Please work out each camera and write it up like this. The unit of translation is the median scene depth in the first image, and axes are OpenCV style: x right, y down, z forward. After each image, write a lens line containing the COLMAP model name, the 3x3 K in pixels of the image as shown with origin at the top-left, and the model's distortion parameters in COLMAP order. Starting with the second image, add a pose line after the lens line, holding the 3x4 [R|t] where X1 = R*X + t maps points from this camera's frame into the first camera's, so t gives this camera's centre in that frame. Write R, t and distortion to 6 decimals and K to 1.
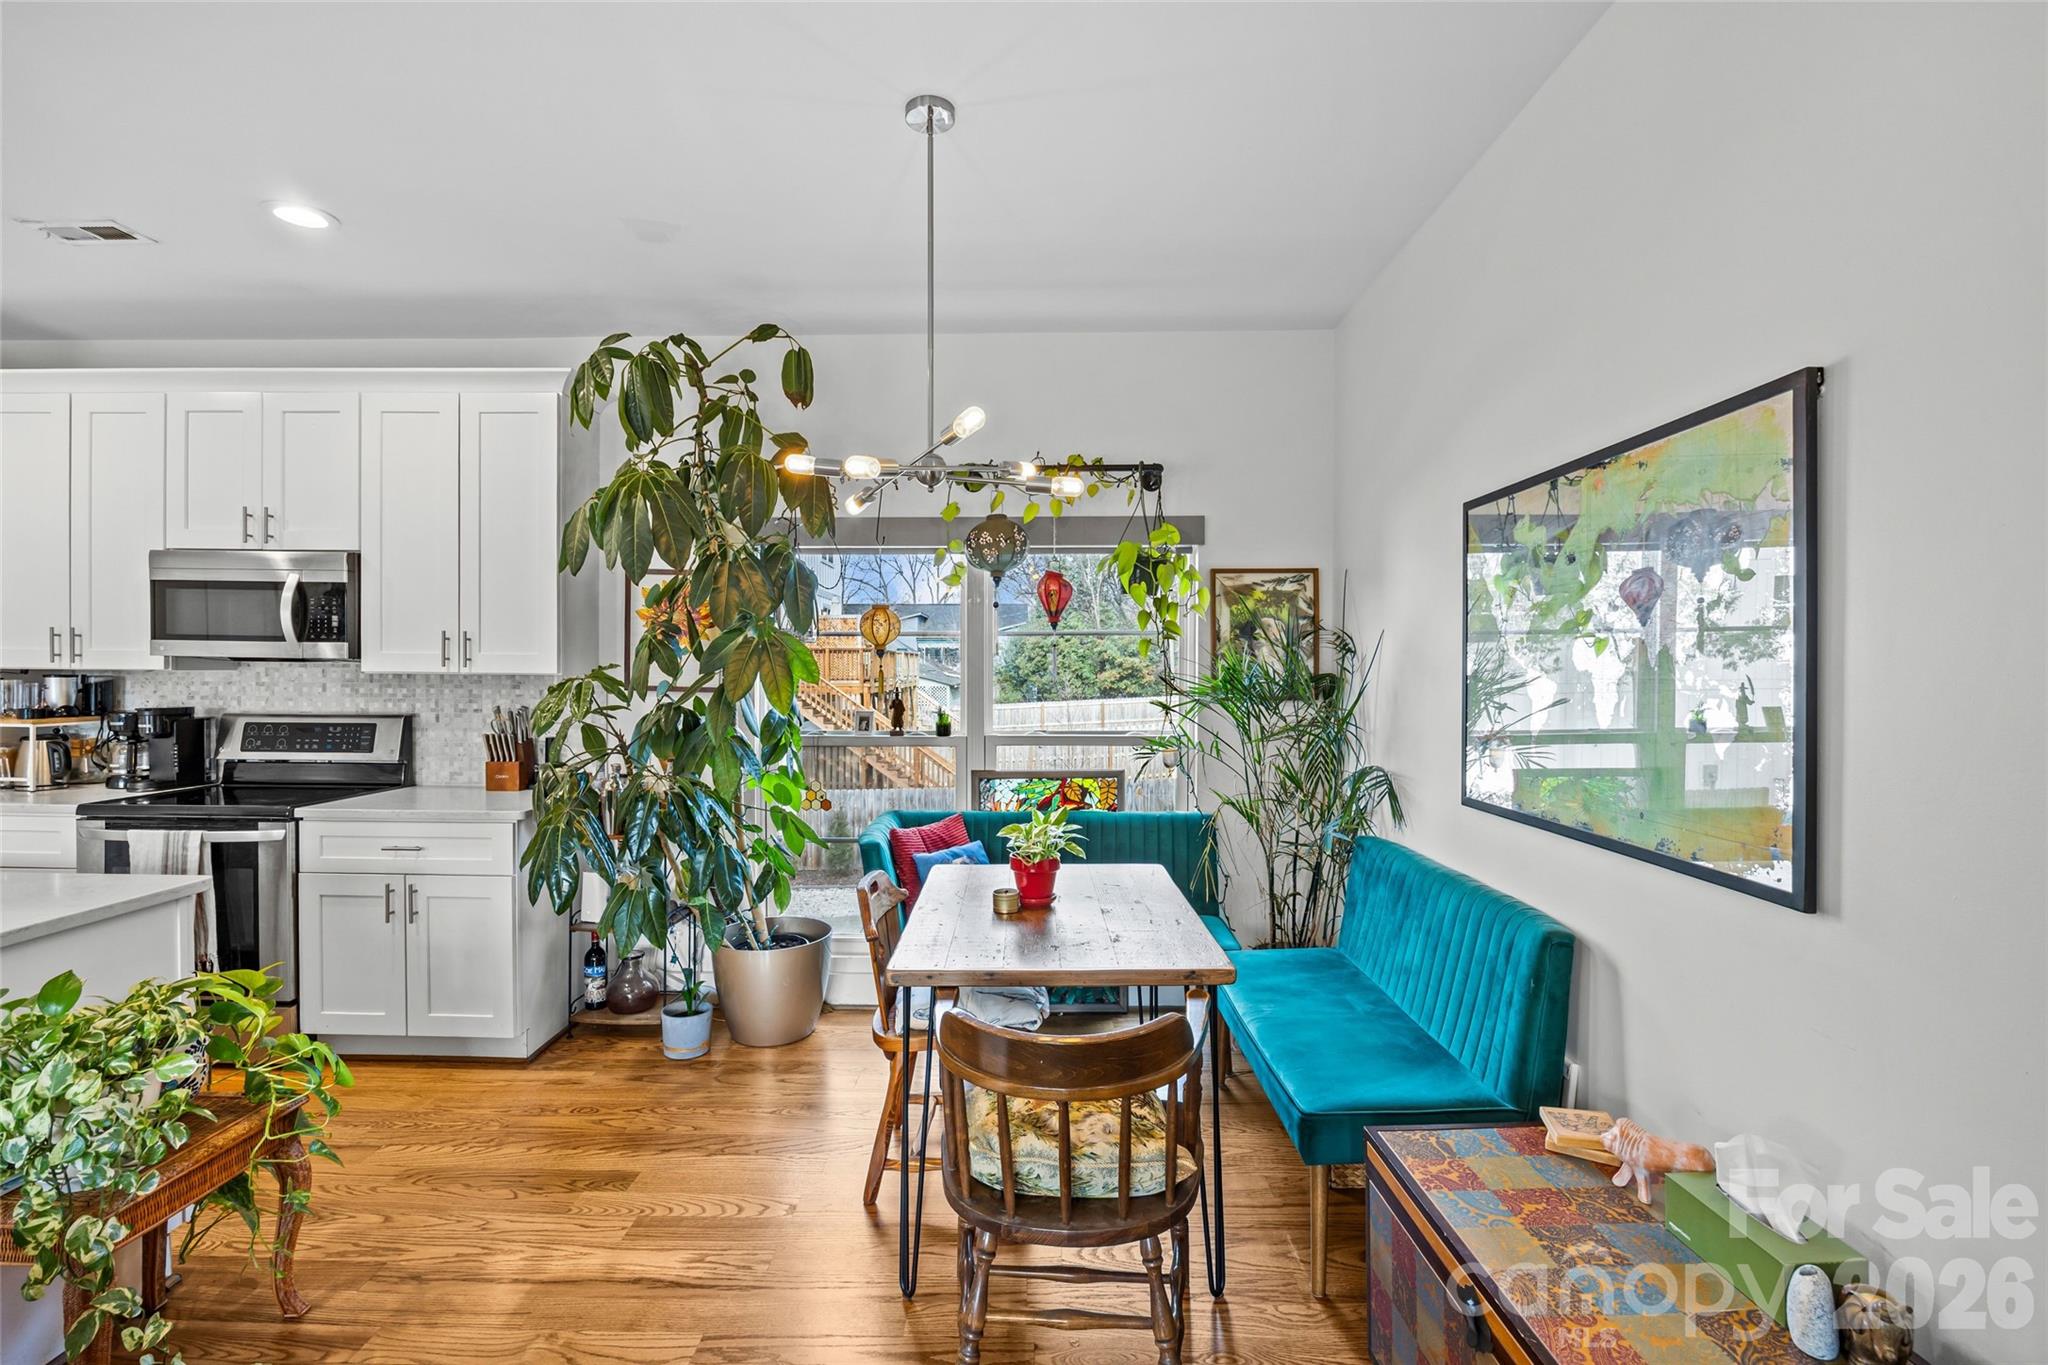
lens RADIAL K [[897.9, 0, 1032.9], [0, 897.9, 668.3], [0, 0, 1]] dist [-0.005332, -0.001669]
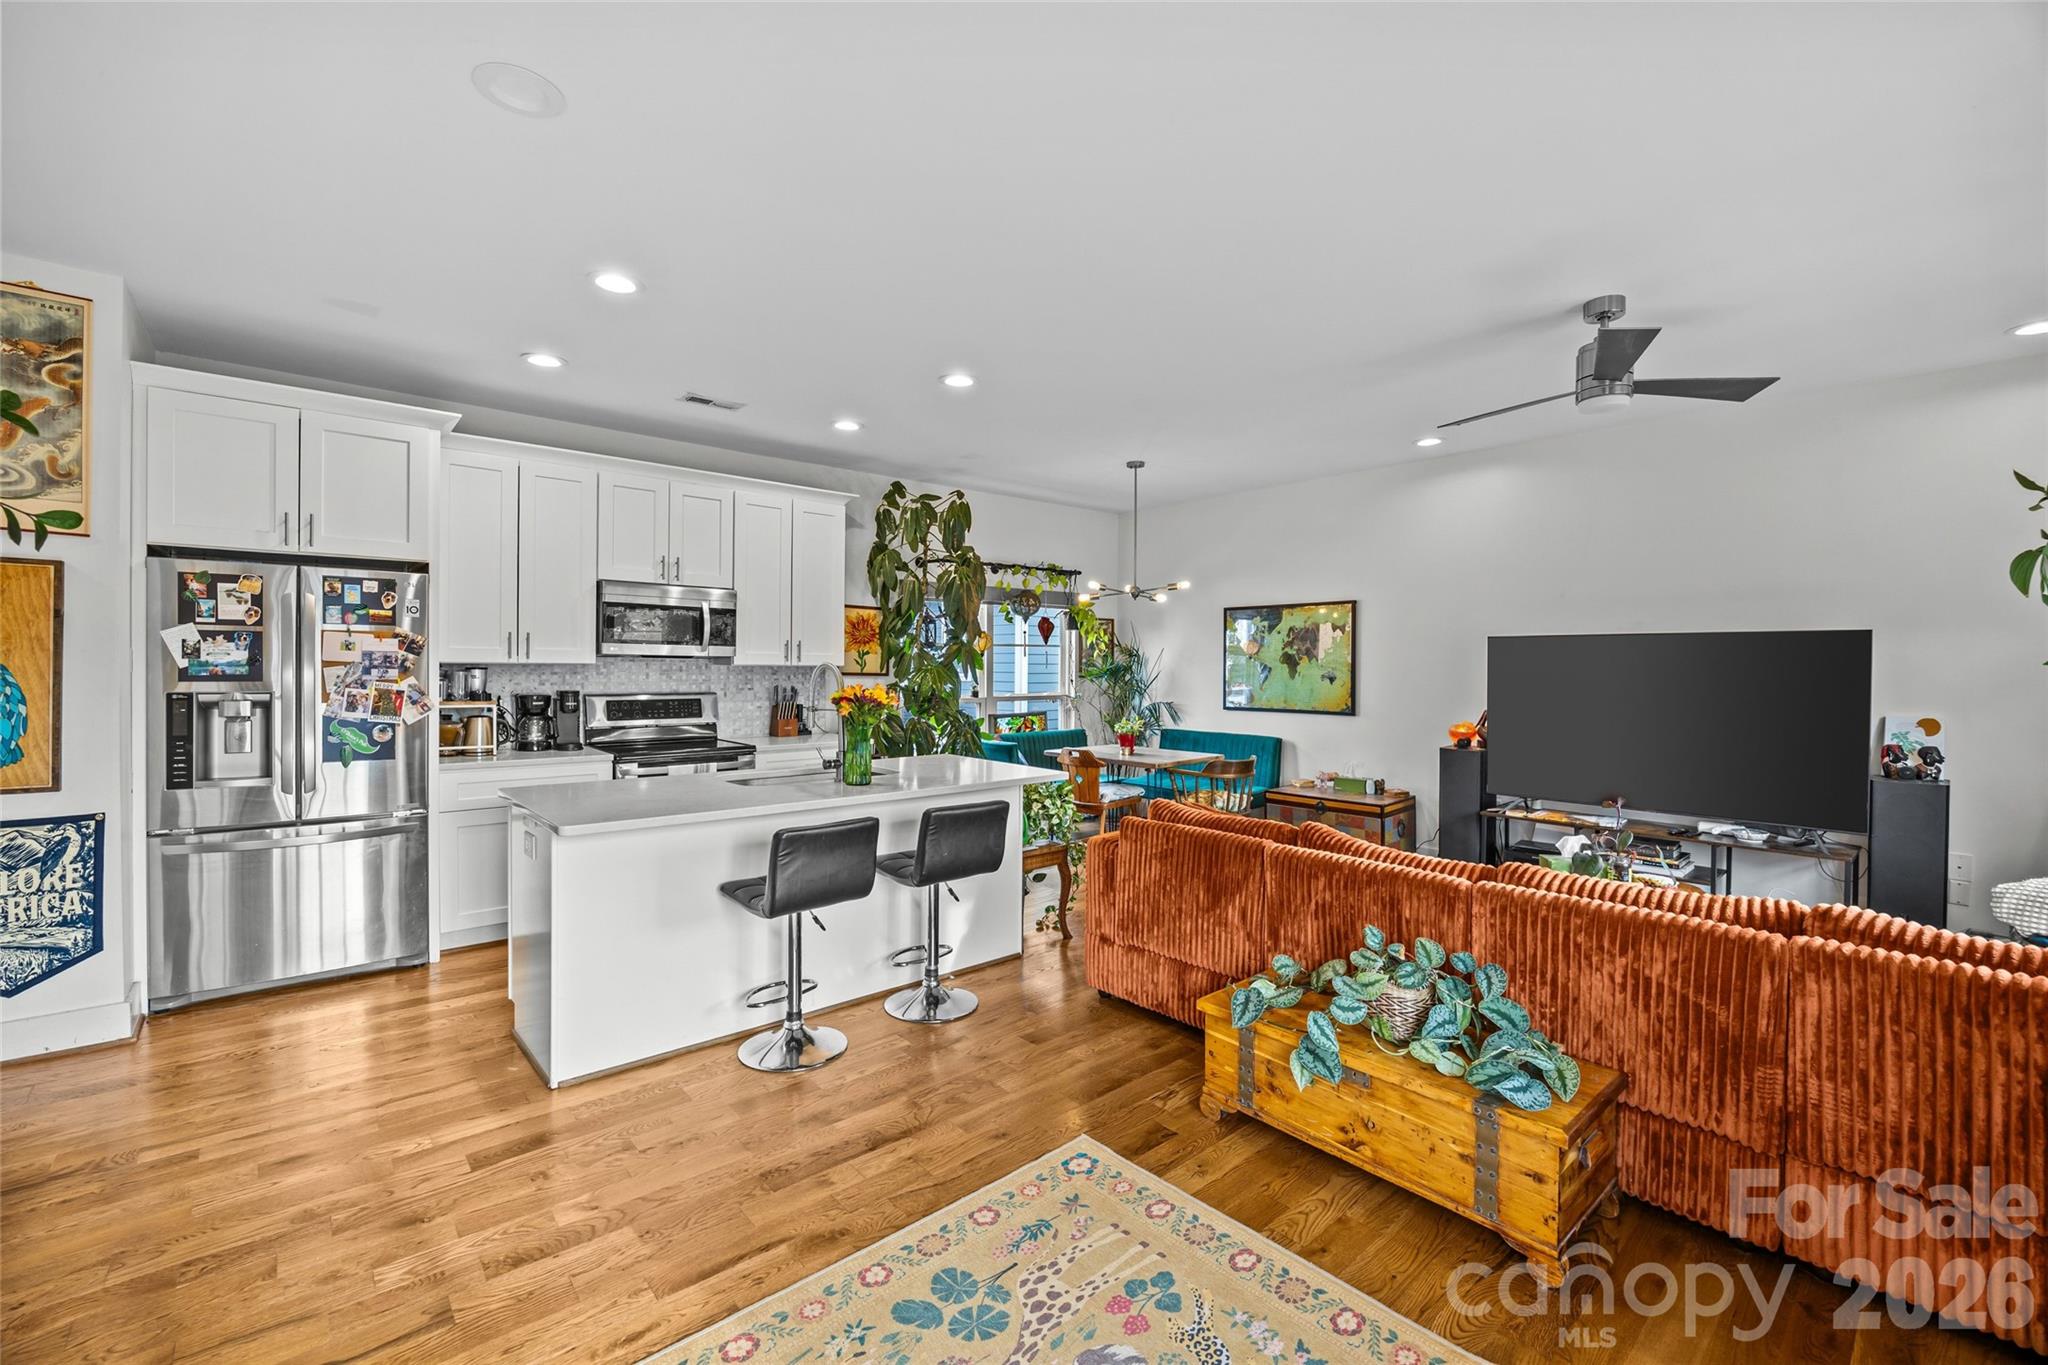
lens RADIAL K [[897.9, 0, 1009.3], [0, 897.9, 673.6], [0, 0, 1]] dist [-0.005332, -0.001669]
pose [[0.735426, -0.006104, 0.677578, -1.447540], [-0.002390, 0.999930, 0.011602, 0.000701], [-0.677601, -0.010152, 0.735359, -0.495374]]
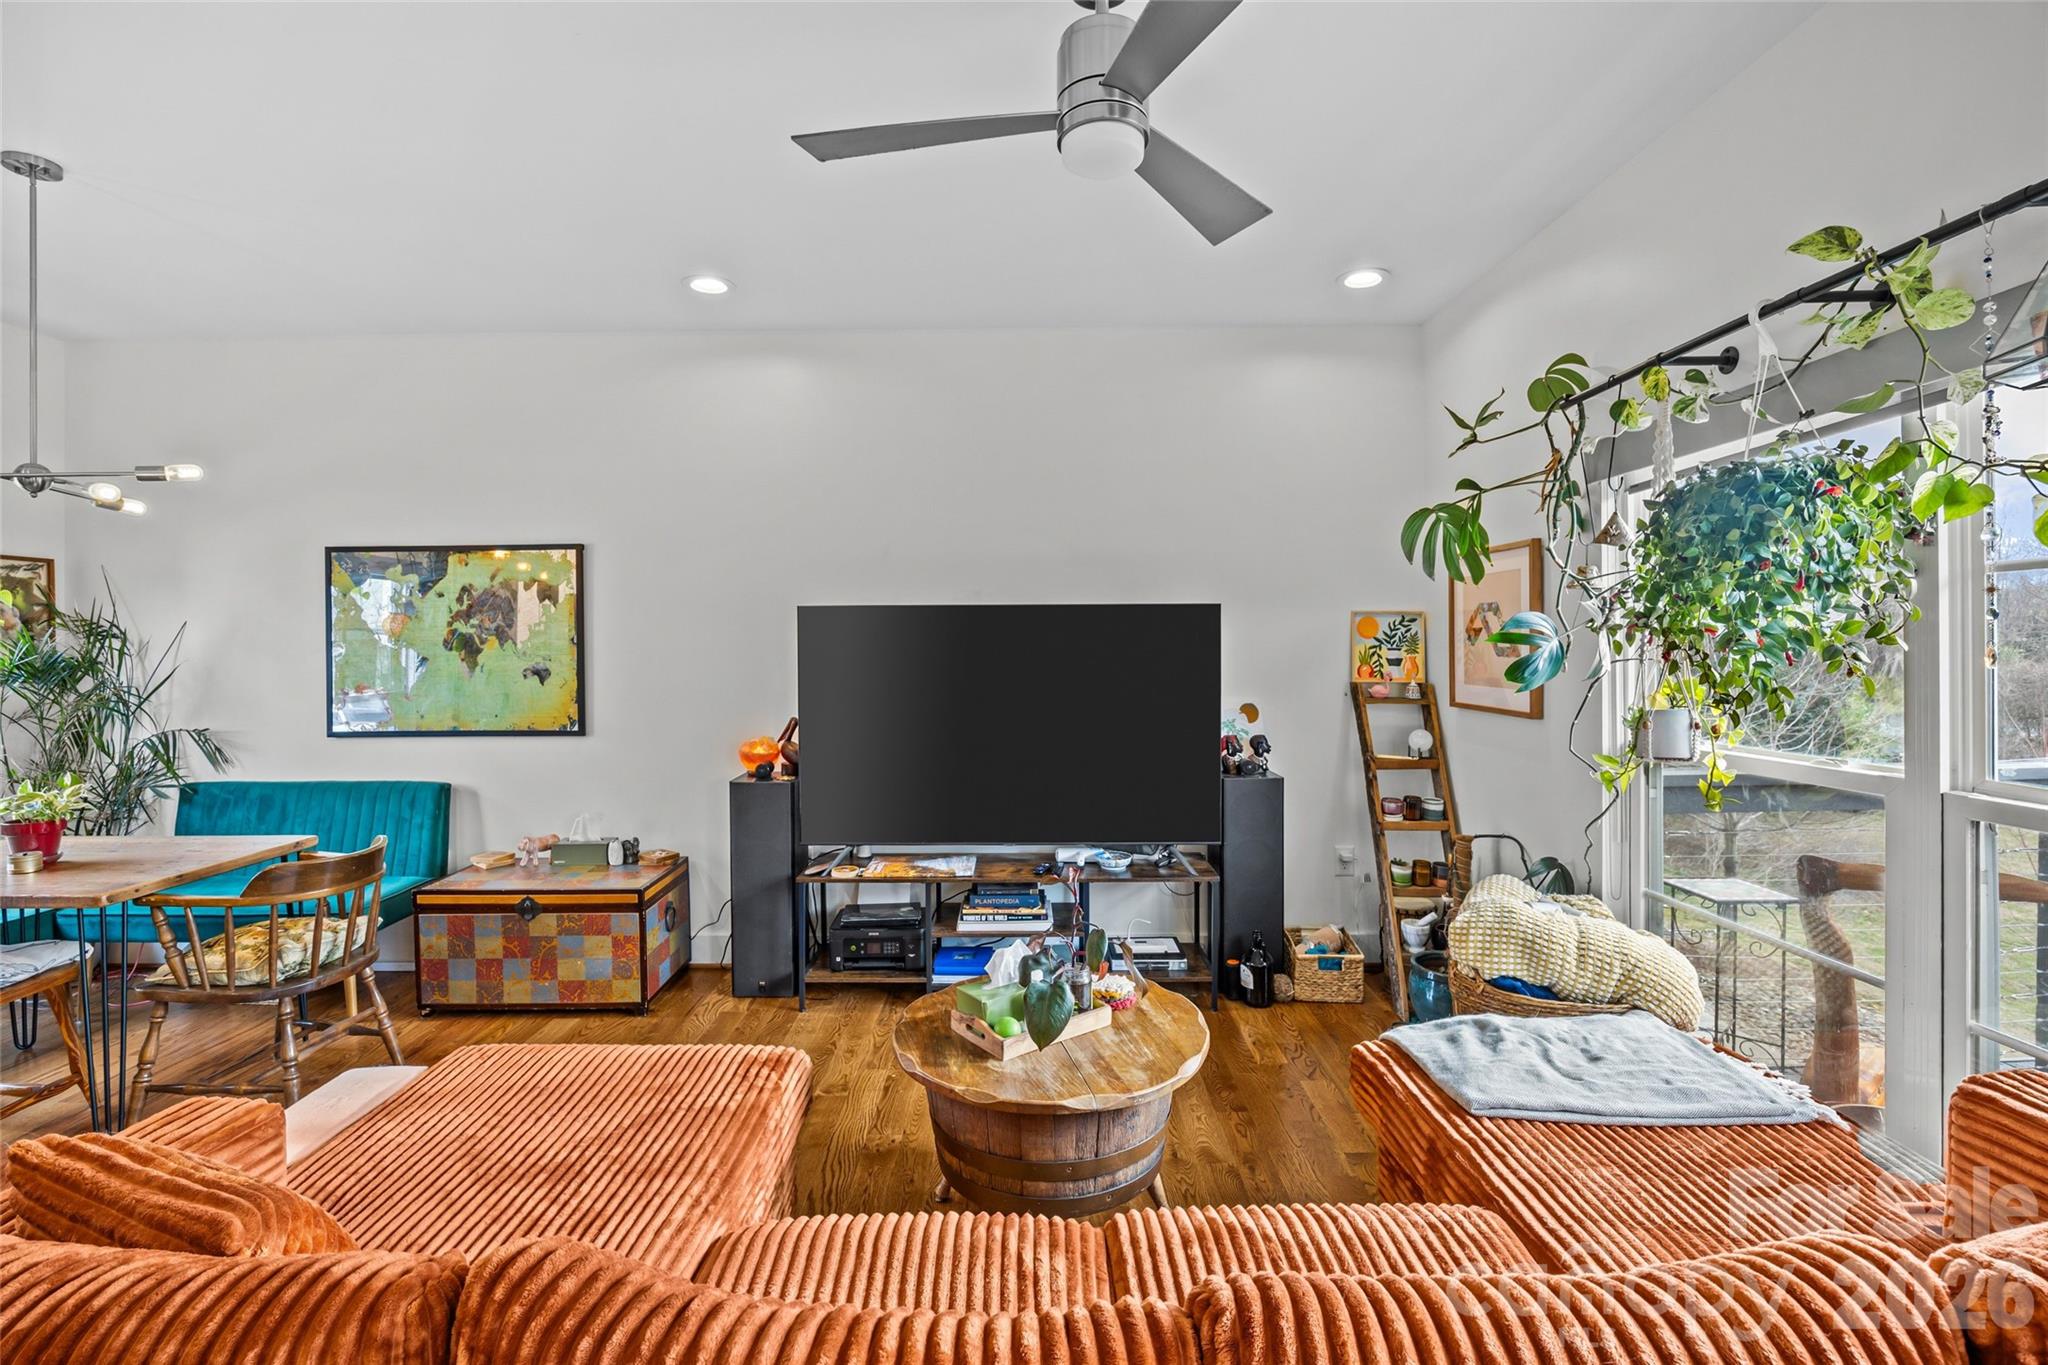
lens RADIAL K [[897.9, 0, 1023.9], [0, 897.9, 654.4], [0, 0, 1]] dist [-0.005332, -0.001669]
pose [[-0.022148, -0.007215, 0.999729, -0.783622], [0.006586, 0.999951, 0.007362, 0.001801], [-0.999733, 0.006747, -0.022099, -0.133076]]
